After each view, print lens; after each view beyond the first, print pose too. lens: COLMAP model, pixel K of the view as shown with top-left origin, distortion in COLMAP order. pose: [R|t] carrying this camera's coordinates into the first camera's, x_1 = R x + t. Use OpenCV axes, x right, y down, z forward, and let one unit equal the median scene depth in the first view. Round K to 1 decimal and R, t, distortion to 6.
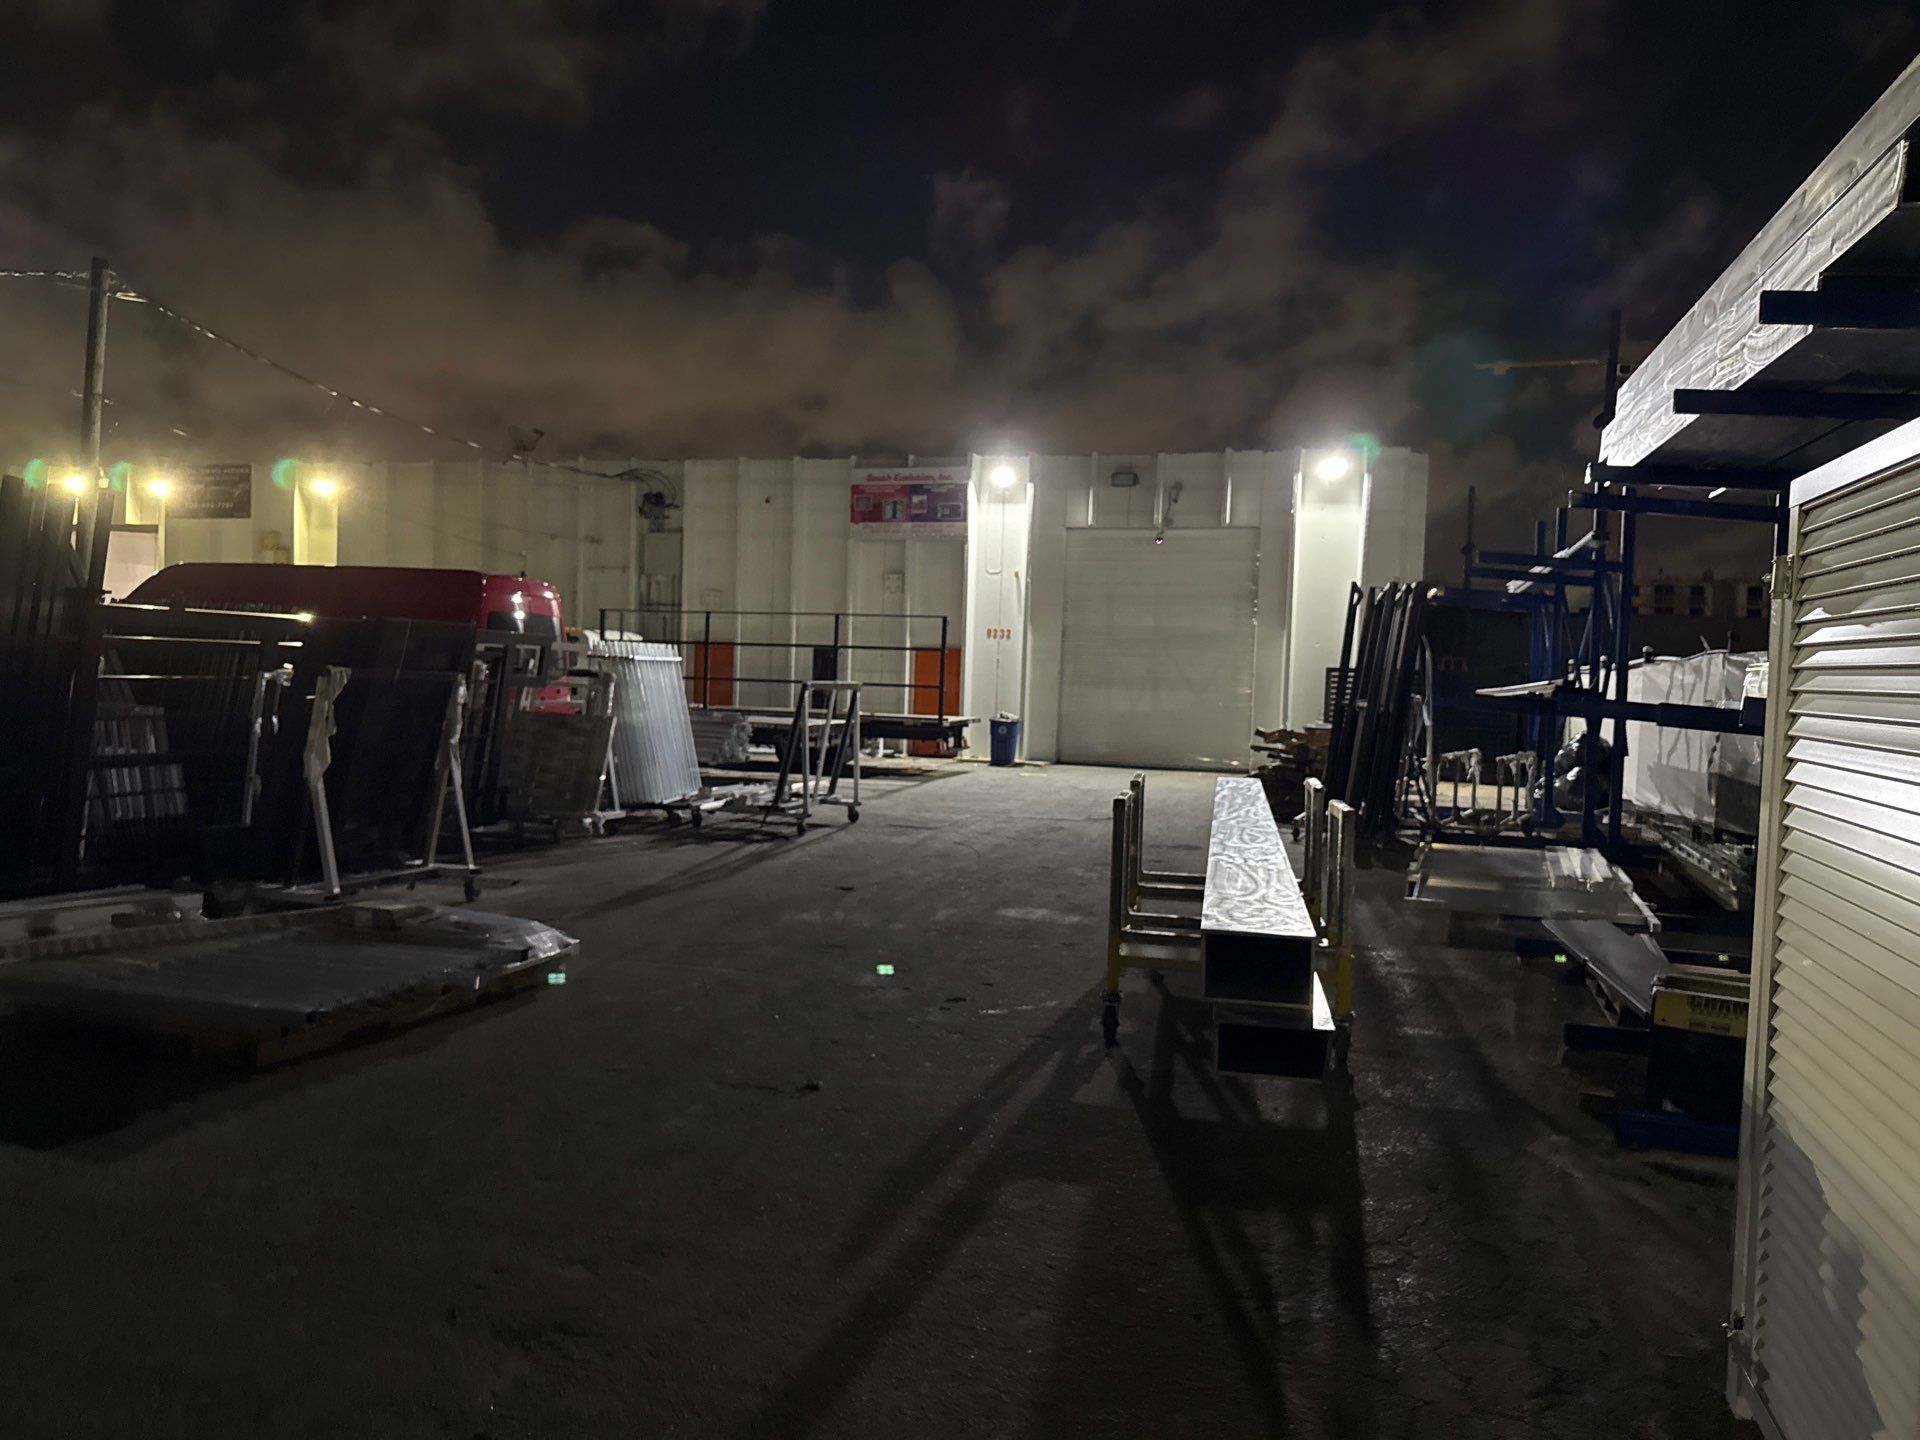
lens RADIAL K [[1329.2, 0, 928.8], [0, 1329.2, 747.8], [0, 0, 1]] dist [0.166688, -0.298474]
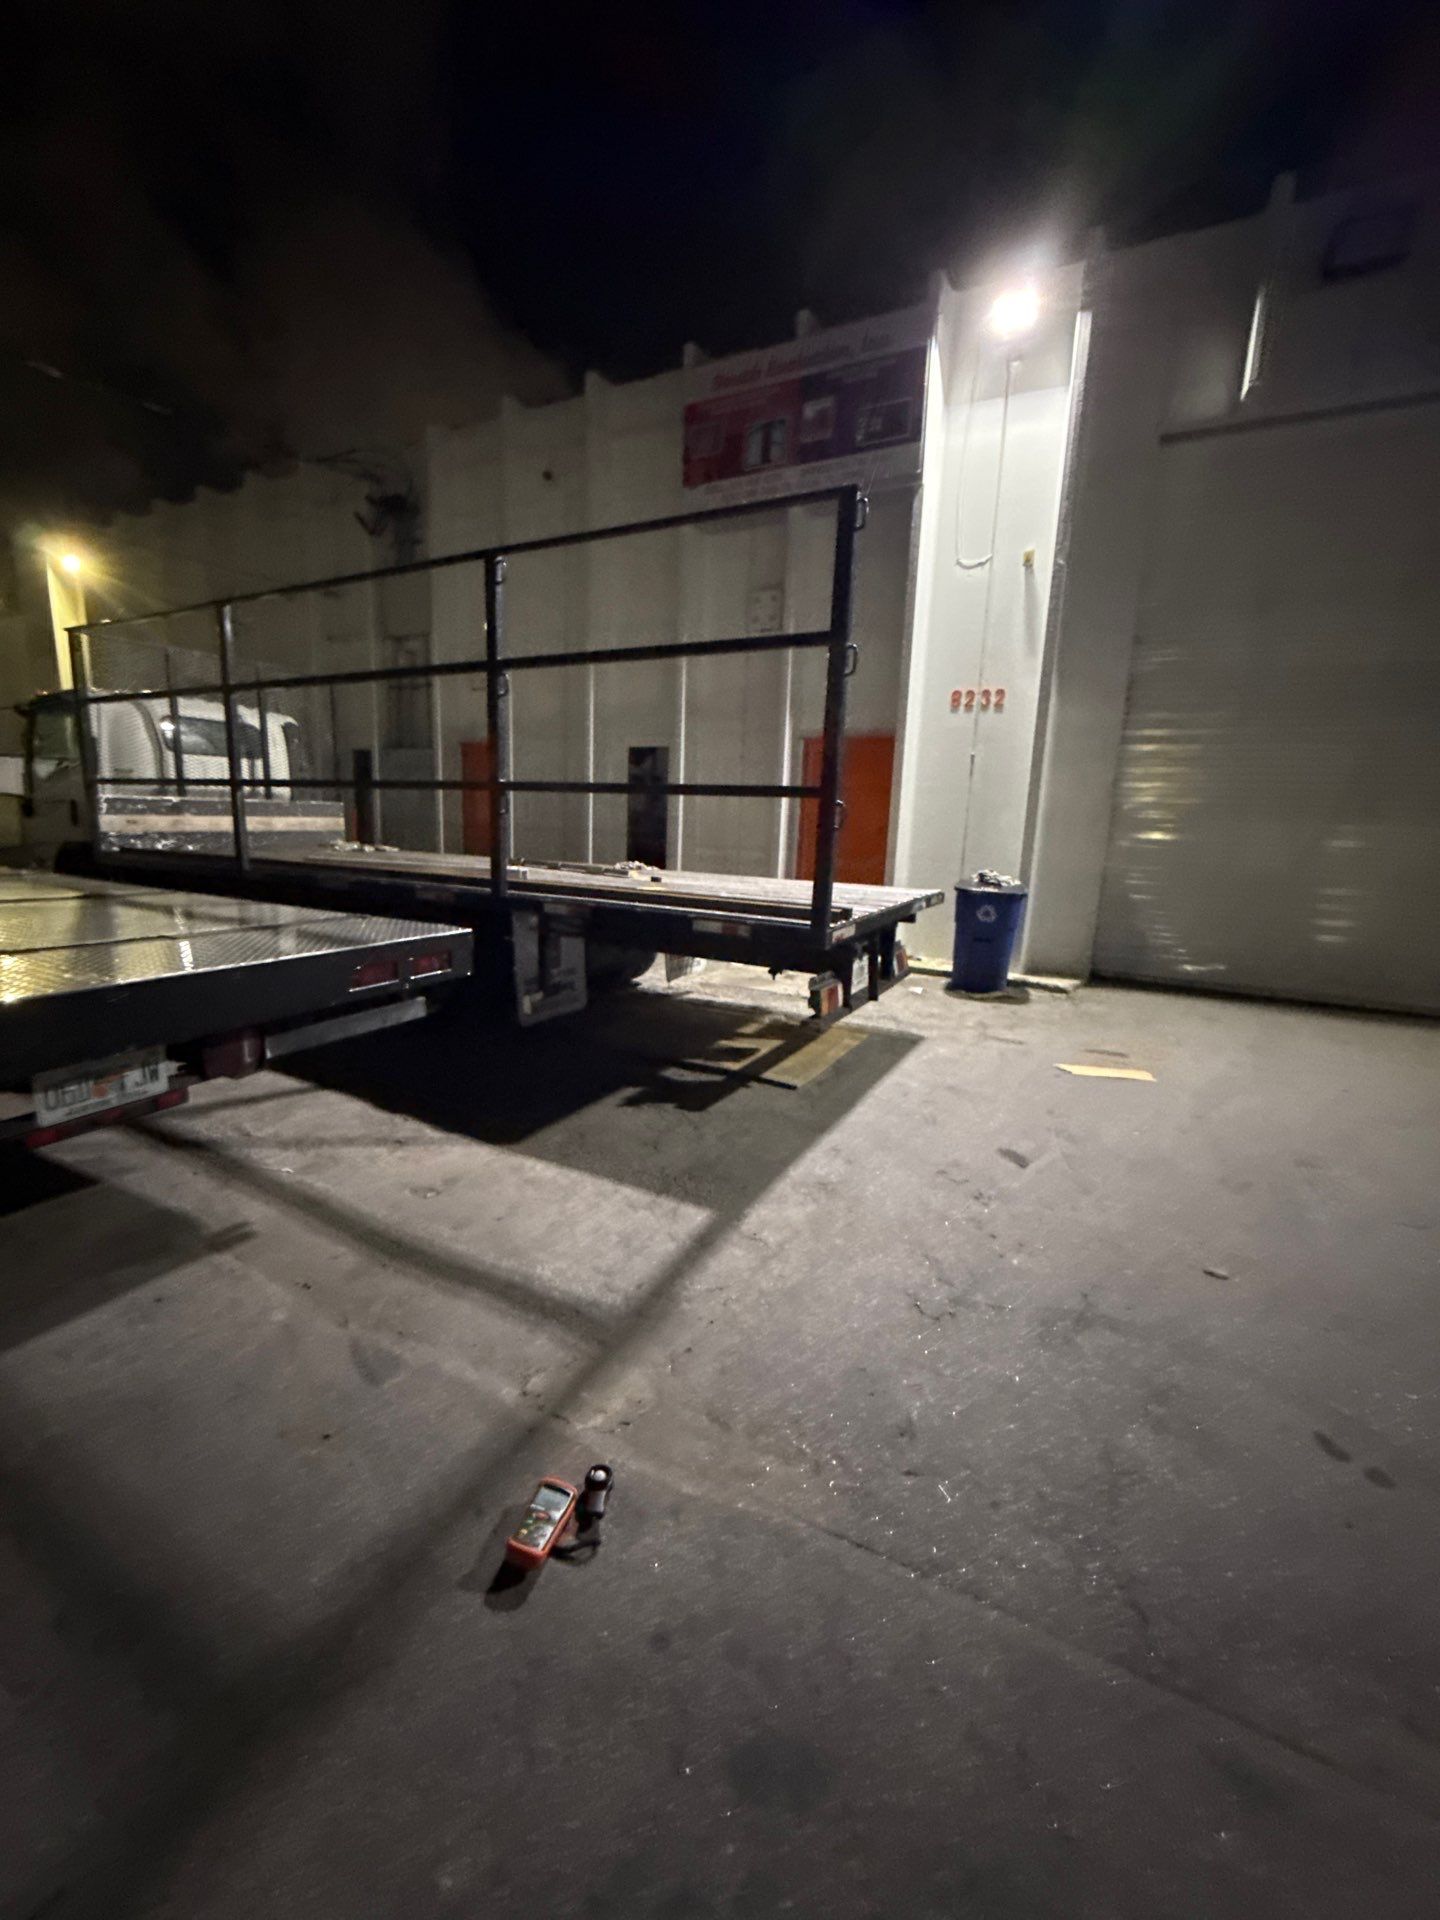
lens RADIAL K [[768.1, 0, 720.0], [0, 768.1, 960.0], [0, 0, 1]] dist [0.001381, 0.000069]
pose [[0.981979, 0.039816, -0.184747, 0.017259], [-0.018391, 0.993048, 0.116266, -0.025497], [0.188092, -0.110773, 0.975885, 0.732836]]
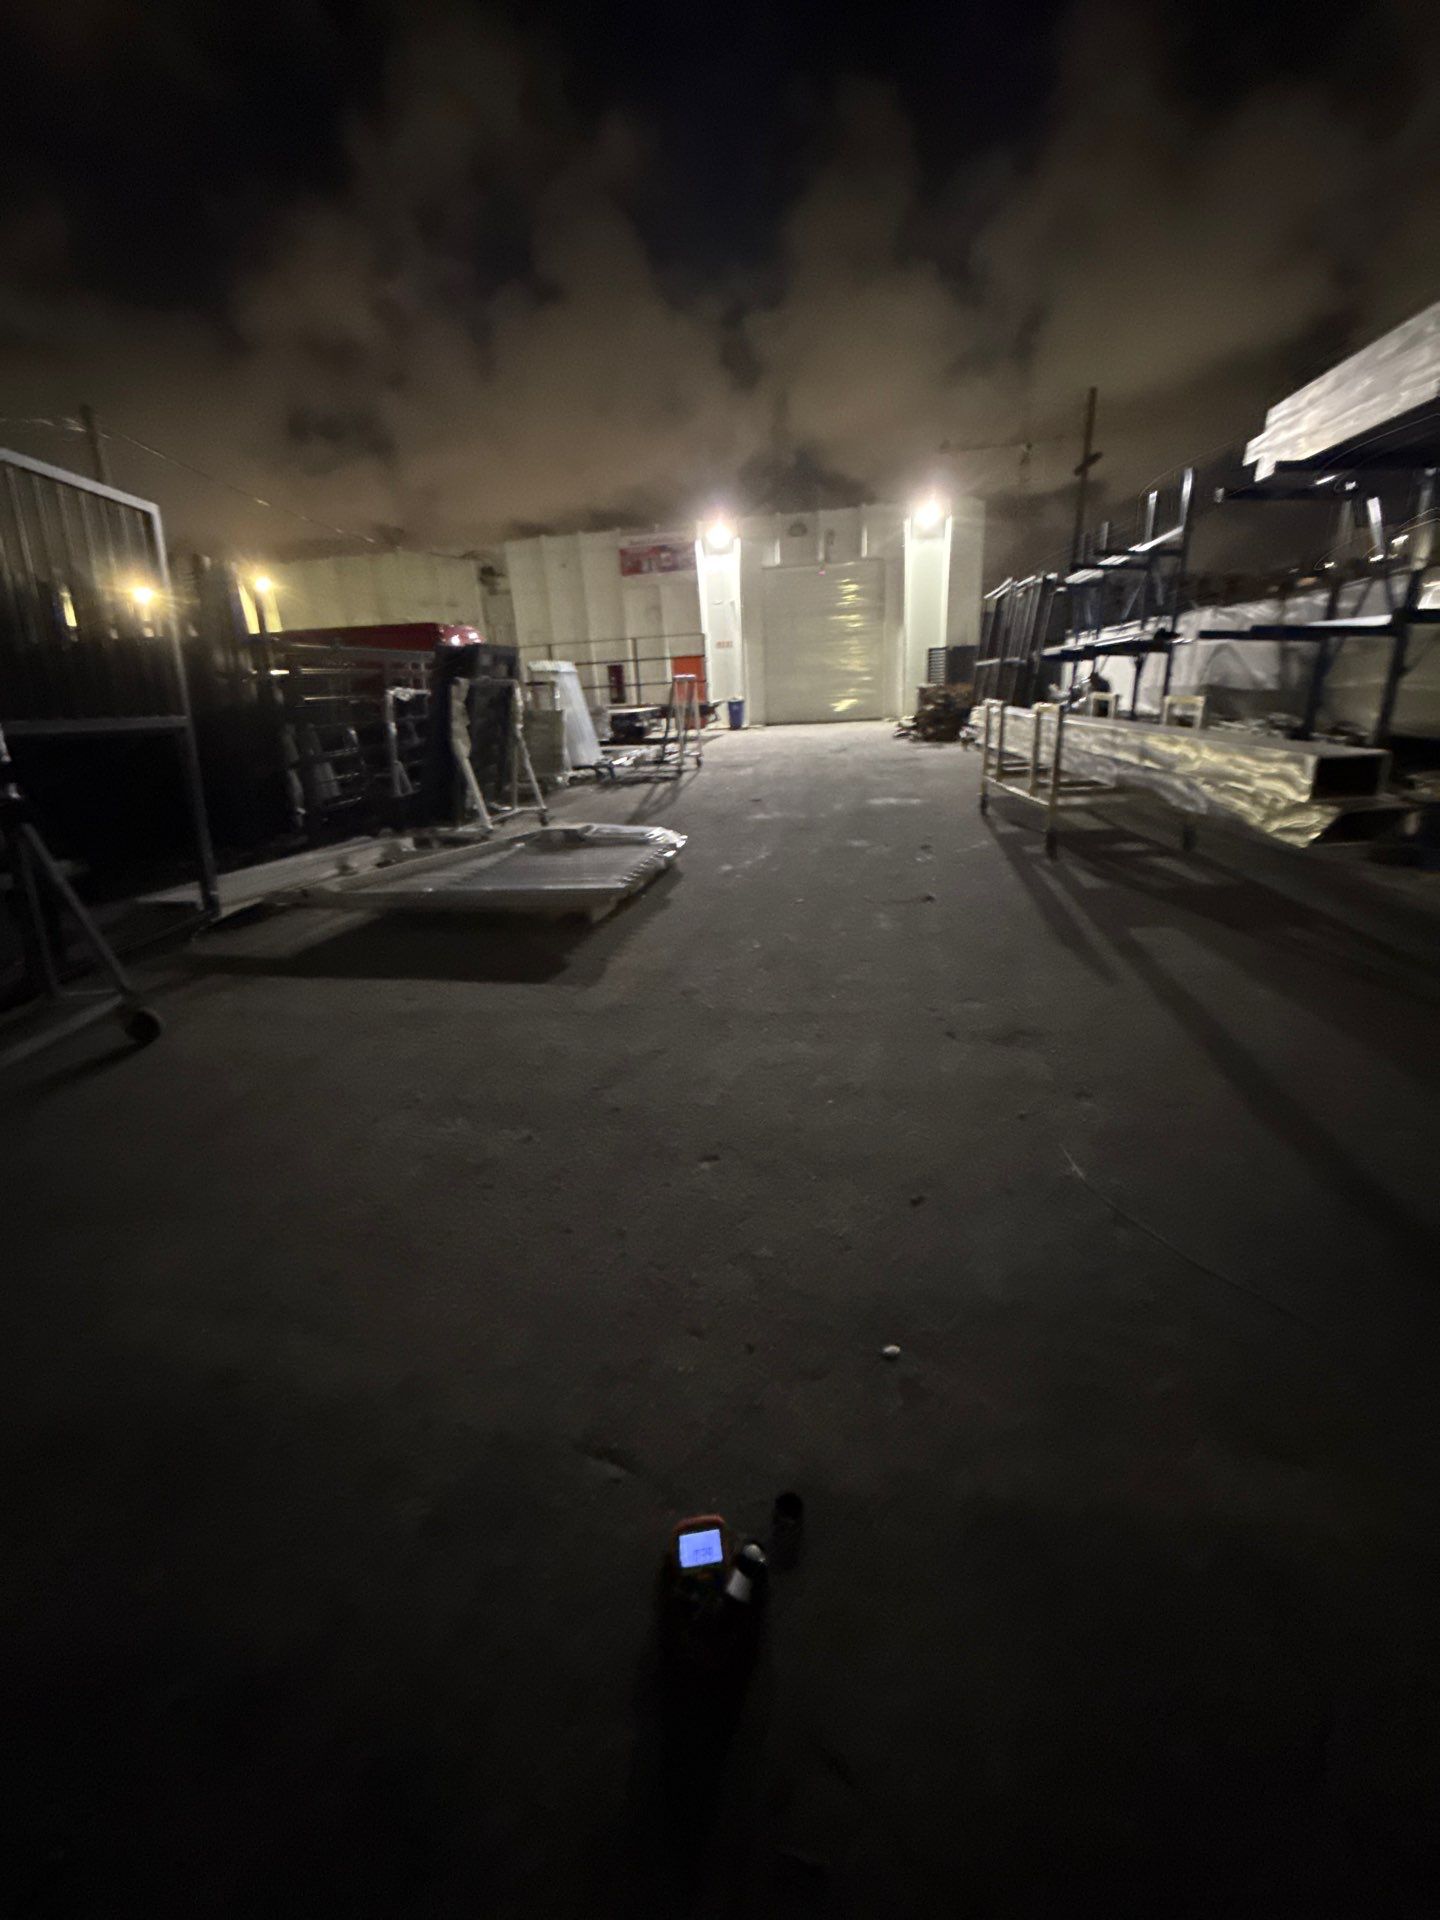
lens RADIAL K [[768.1, 0, 720.0], [0, 768.1, 960.0], [0, 0, 1]] dist [0.001381, 0.000069]
pose [[0.990012, -0.119989, 0.074027, -0.068611], [0.093415, 0.951534, 0.293014, 0.004033], [-0.105597, -0.283172, 0.953238, 0.017644]]
